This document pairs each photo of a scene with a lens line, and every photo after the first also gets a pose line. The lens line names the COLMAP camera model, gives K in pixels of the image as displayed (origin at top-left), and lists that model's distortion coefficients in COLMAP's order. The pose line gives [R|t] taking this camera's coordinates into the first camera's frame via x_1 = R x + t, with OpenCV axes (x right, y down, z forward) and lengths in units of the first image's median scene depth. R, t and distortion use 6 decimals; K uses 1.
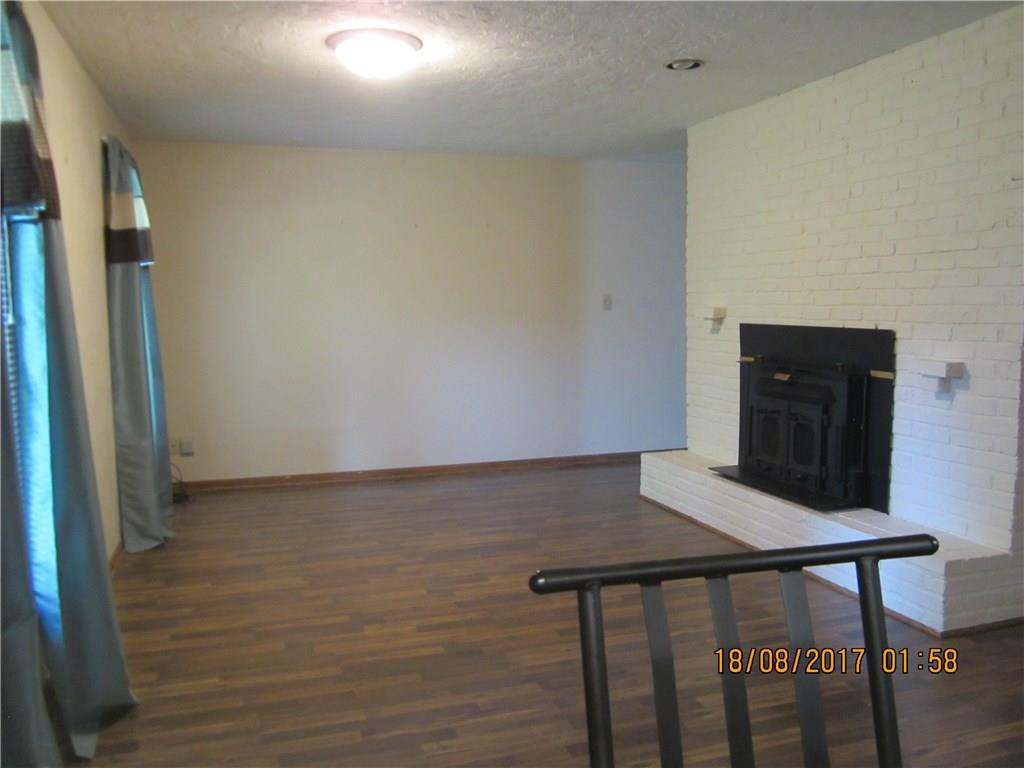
lens RADIAL K [[838.9, 0, 512.0], [0, 838.9, 384.0], [0, 0, 1]] dist [-0.054672, 0.006155]
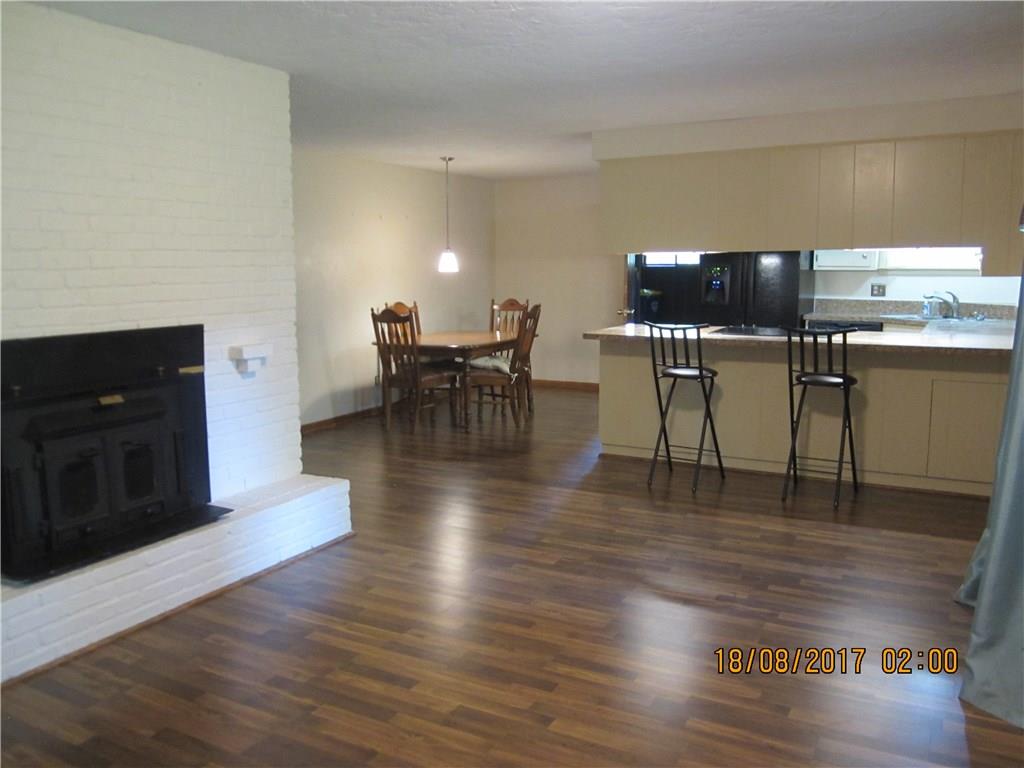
lens RADIAL K [[838.9, 0, 512.0], [0, 838.9, 384.0], [0, 0, 1]] dist [-0.054672, 0.006155]
pose [[-0.681421, -0.091083, 0.726202, -0.547492], [0.084072, 0.975917, 0.201291, -0.165490], [-0.727047, 0.198218, -0.657353, 1.399828]]
